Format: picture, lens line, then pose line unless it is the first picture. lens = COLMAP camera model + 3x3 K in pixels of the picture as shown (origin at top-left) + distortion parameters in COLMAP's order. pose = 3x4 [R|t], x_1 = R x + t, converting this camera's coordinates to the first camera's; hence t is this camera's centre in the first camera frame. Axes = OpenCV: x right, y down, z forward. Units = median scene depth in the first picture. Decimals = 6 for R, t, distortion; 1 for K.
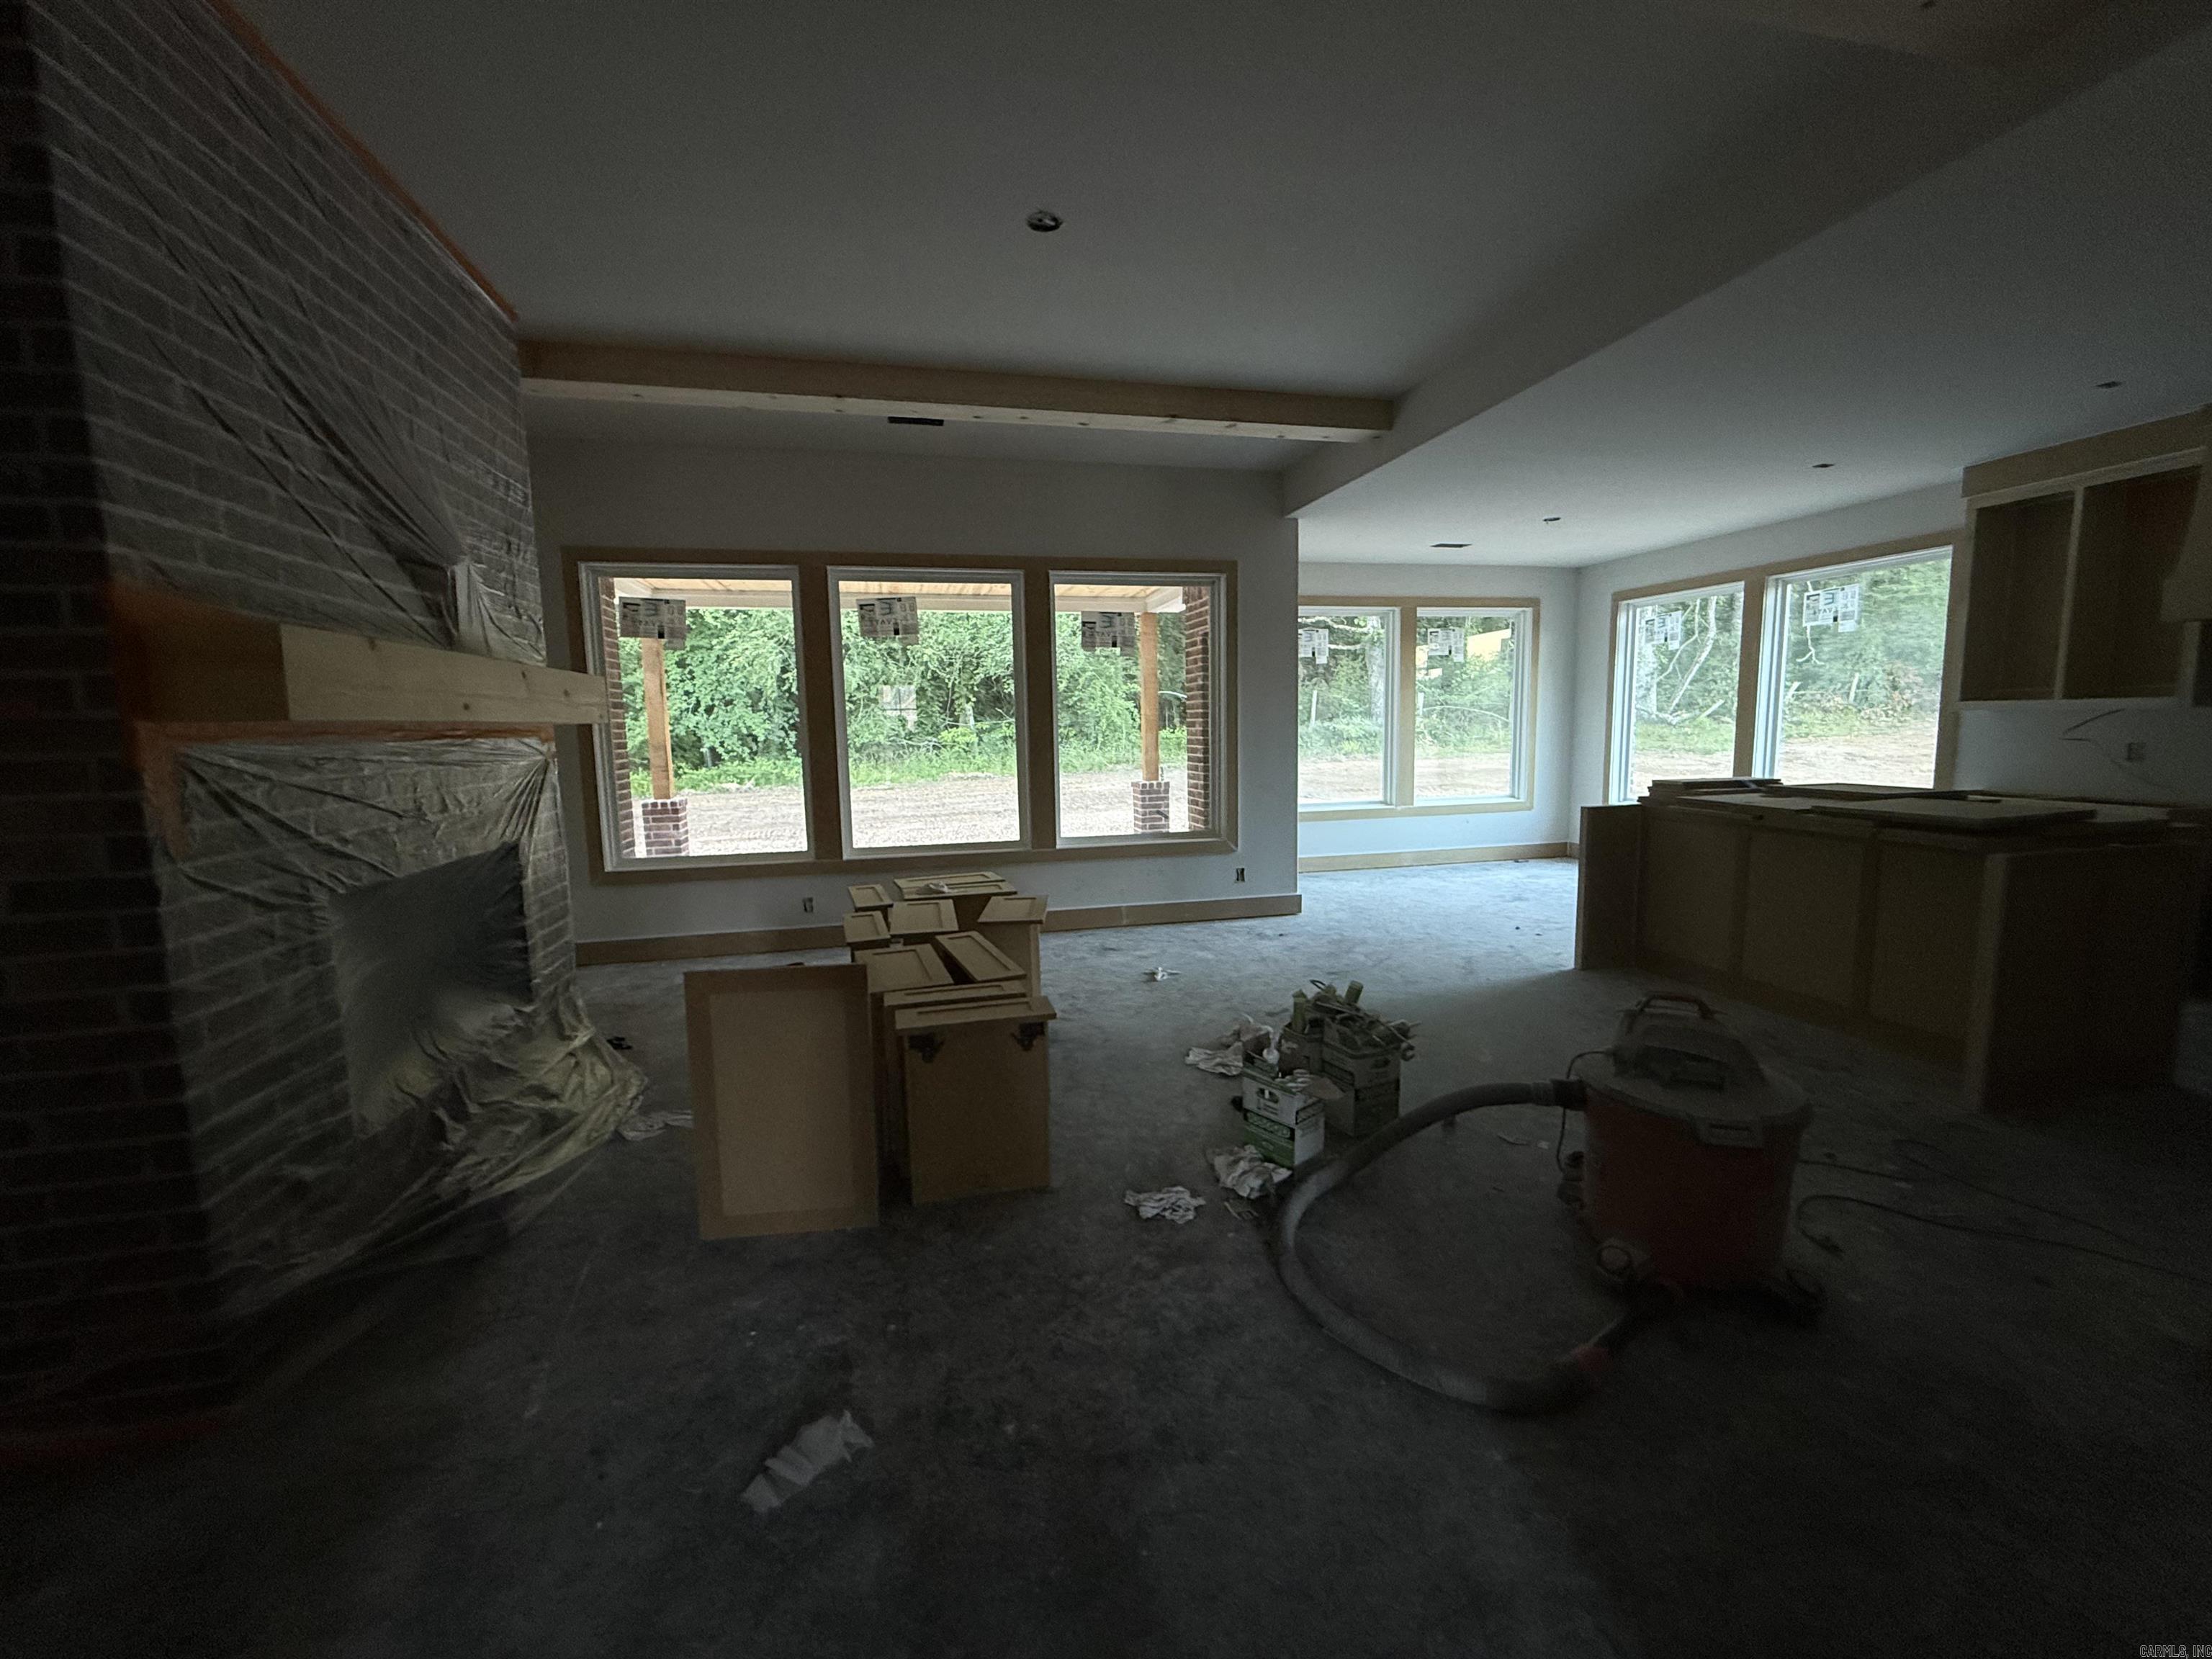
lens RADIAL K [[883.8, 0, 1107.4], [0, 883.8, 821.8], [0, 0, 1]] dist [0.000301, -0.000034]
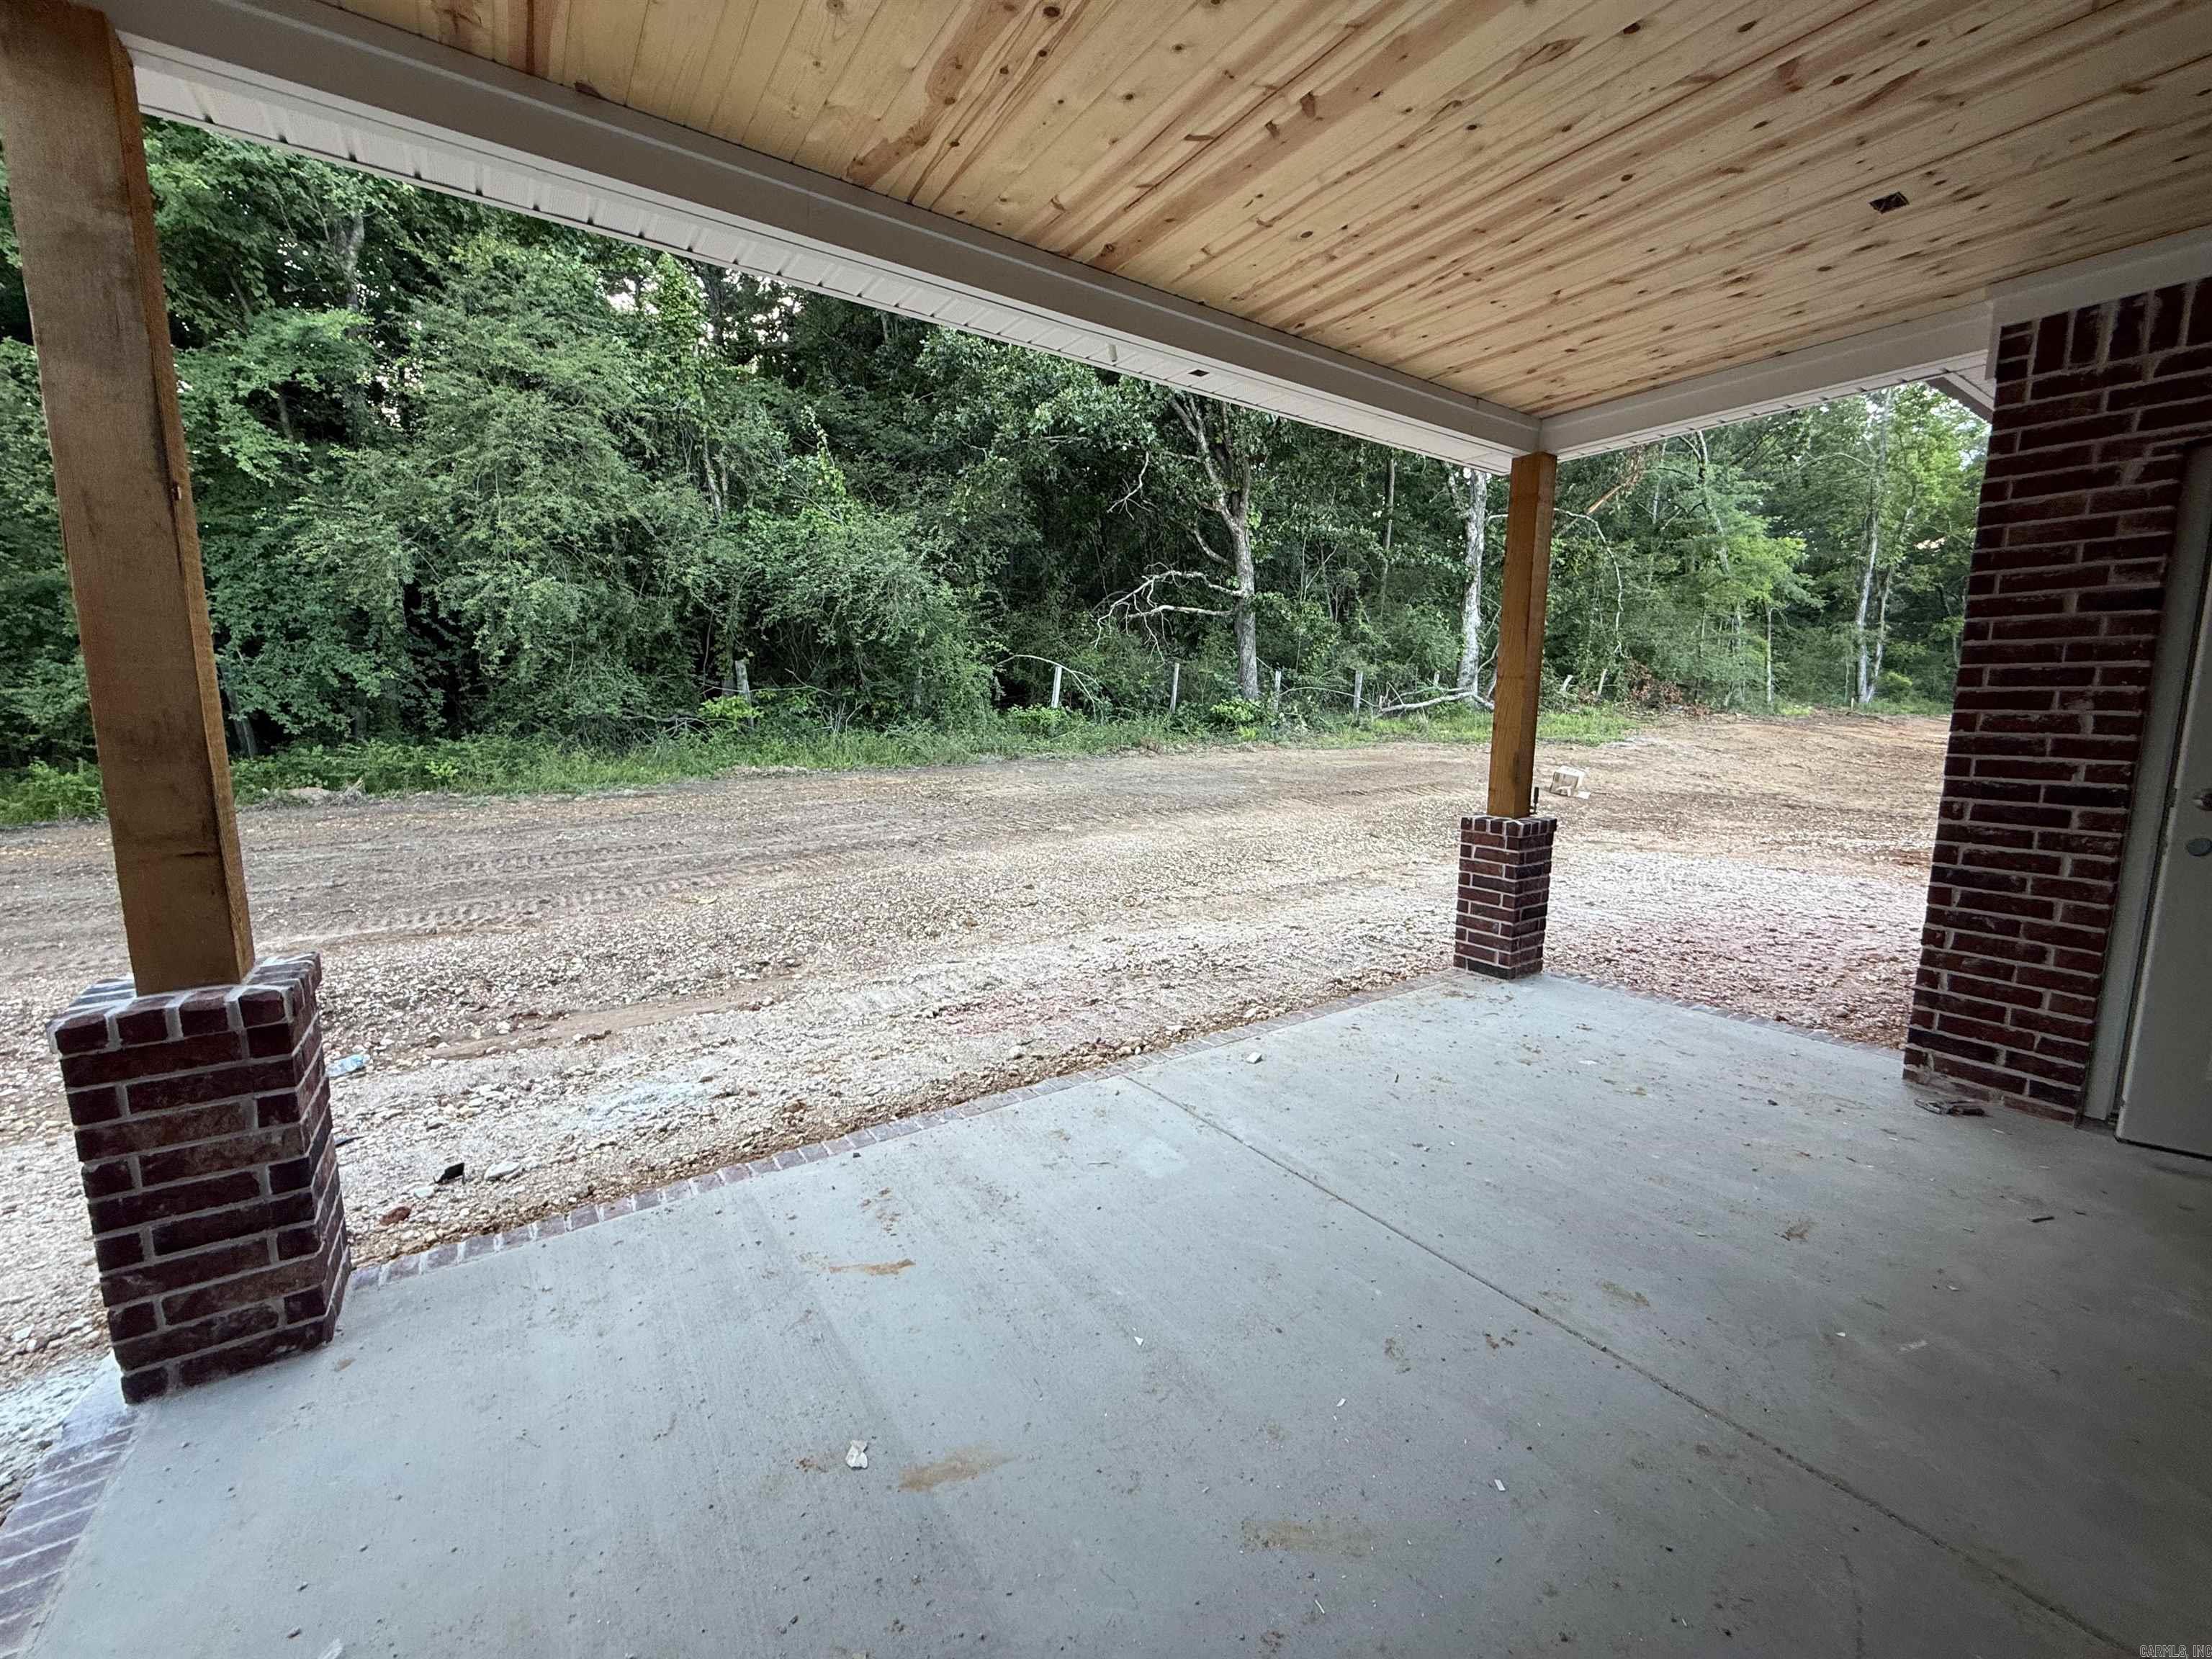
lens RADIAL K [[883.8, 0, 1104.5], [0, 883.8, 826.6], [0, 0, 1]] dist [0.000301, -0.000034]
pose [[0.933284, -0.023880, 0.358345, -0.164682], [0.012924, 0.999374, 0.032939, -0.030691], [-0.358907, -0.026110, 0.933008, 0.318734]]
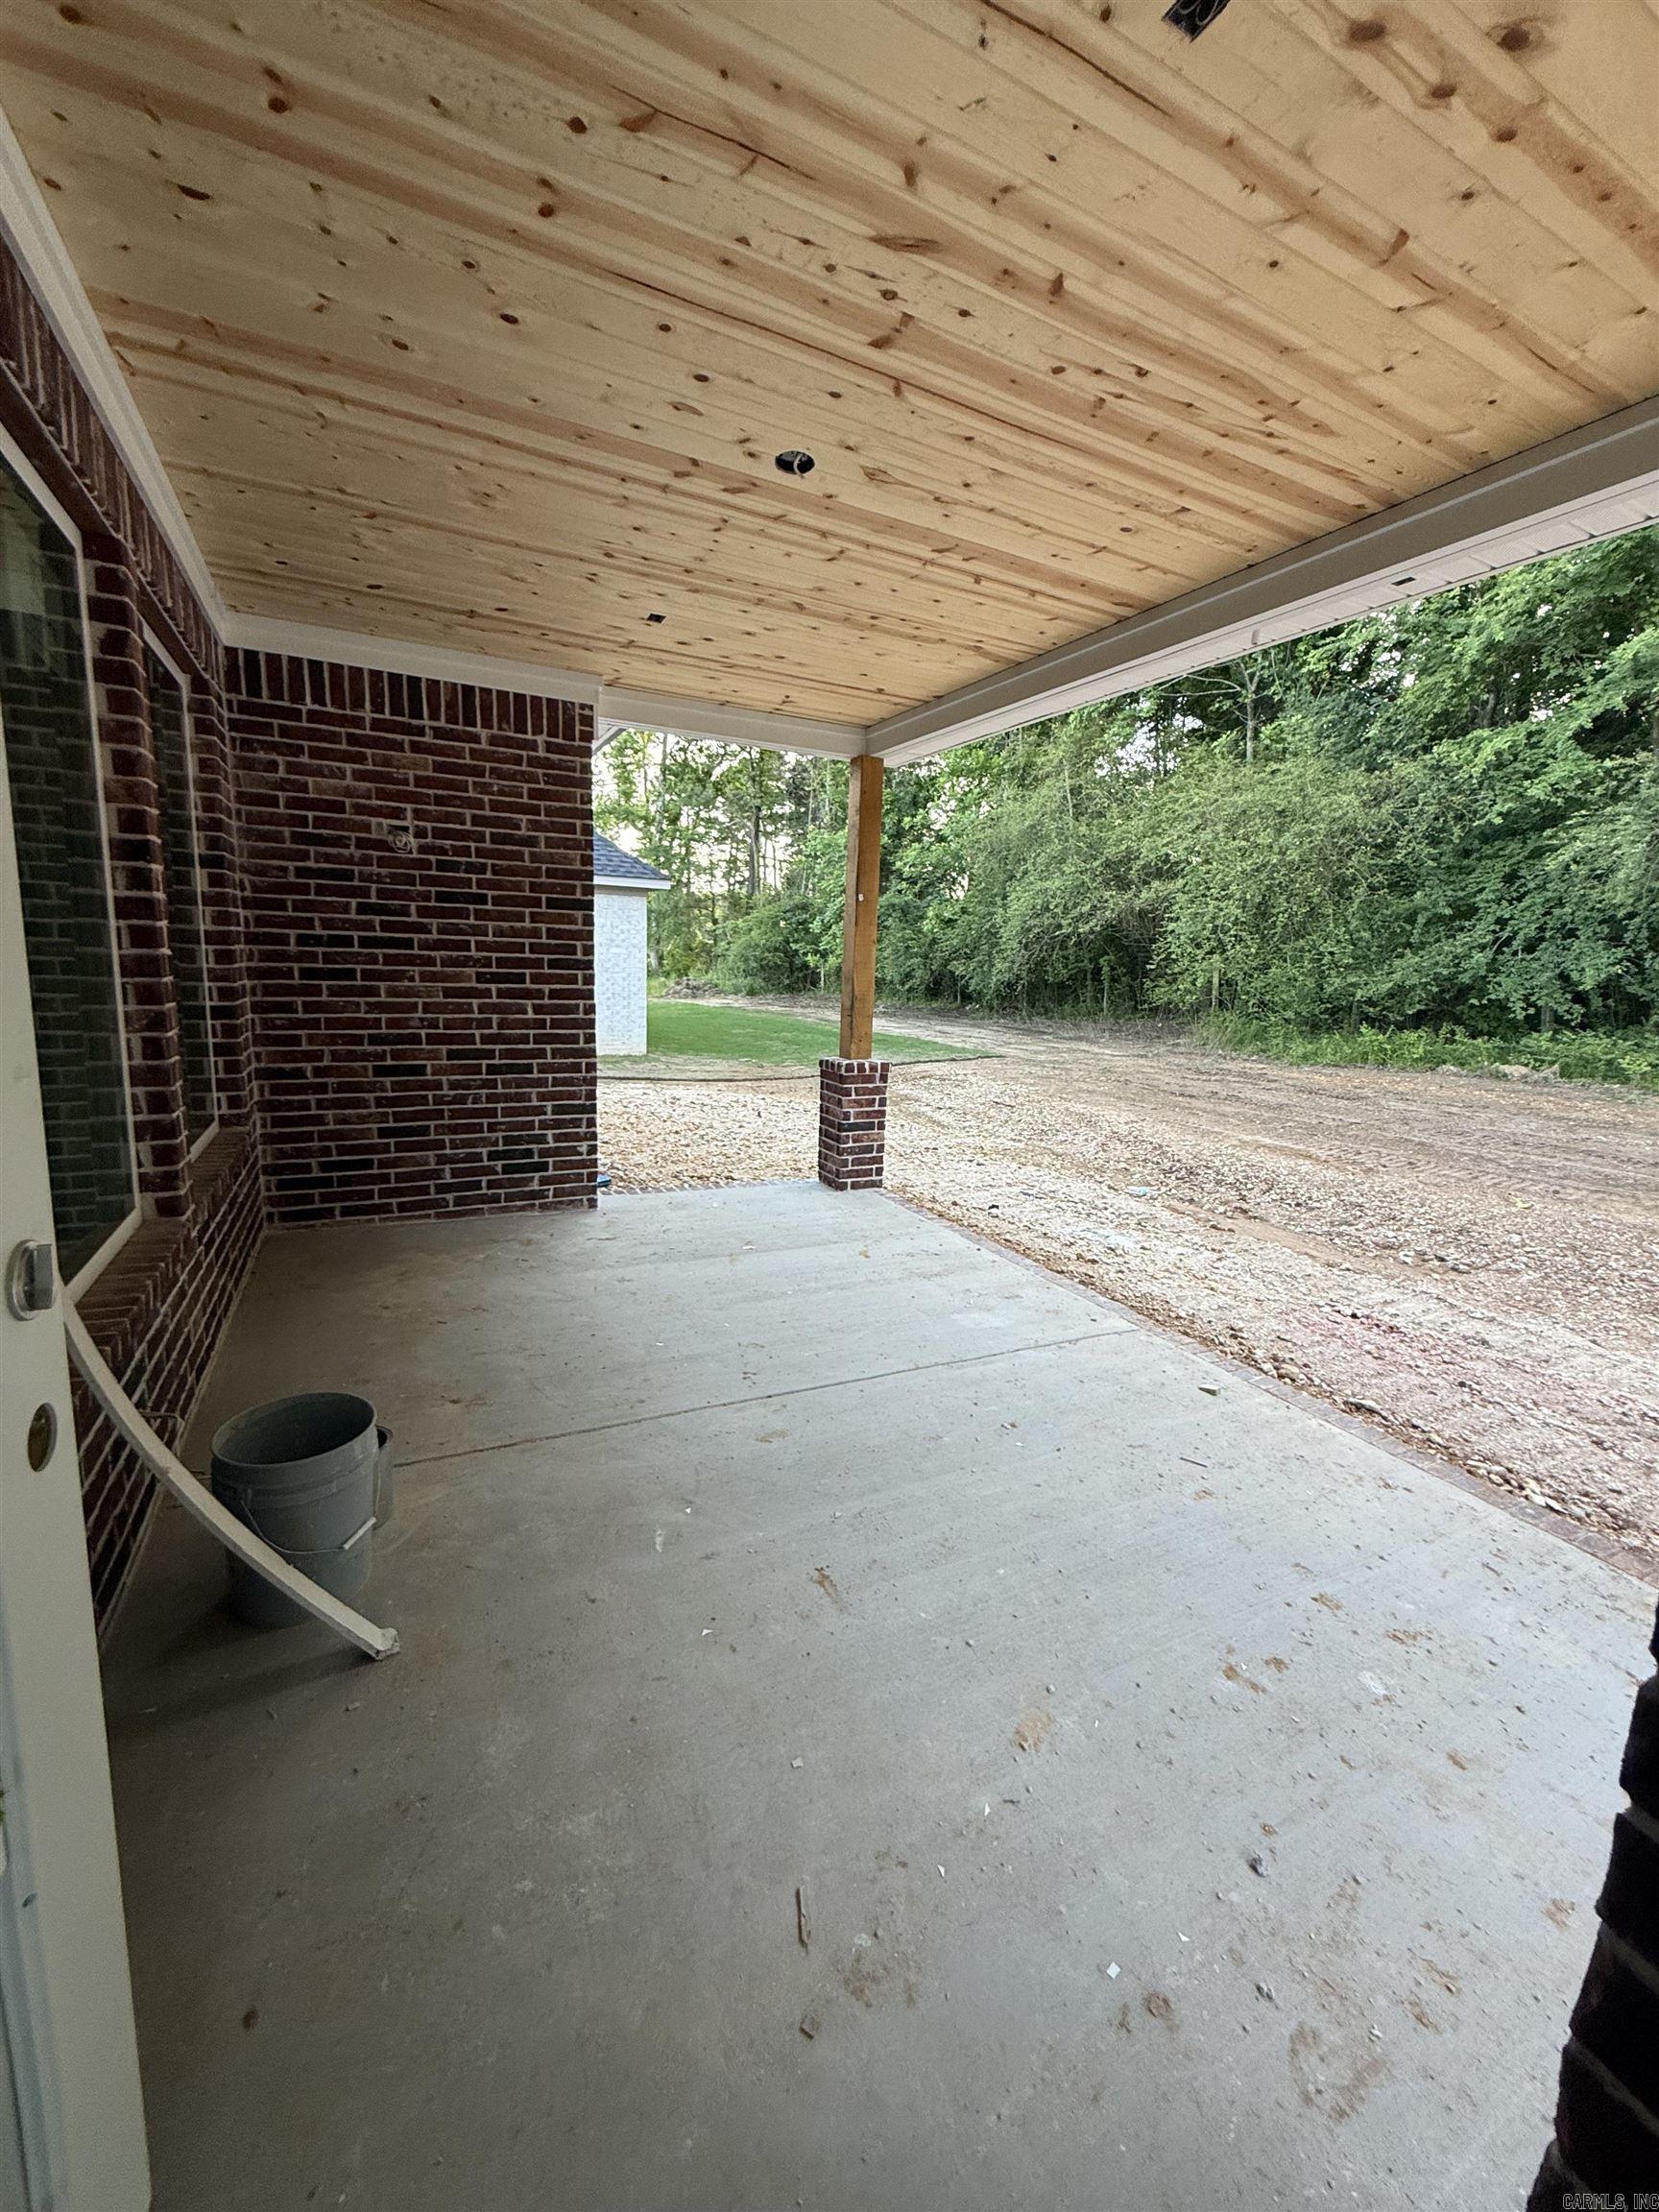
lens RADIAL K [[883.8, 0, 827.0], [0, 883.8, 1104.7], [0, 0, 1]] dist [0.000301, -0.000034]
pose [[0.226919, 0.189681, -0.955264, 0.061668], [-0.147836, 0.976193, 0.158719, -0.042244], [0.962628, 0.105206, 0.249559, 0.365547]]
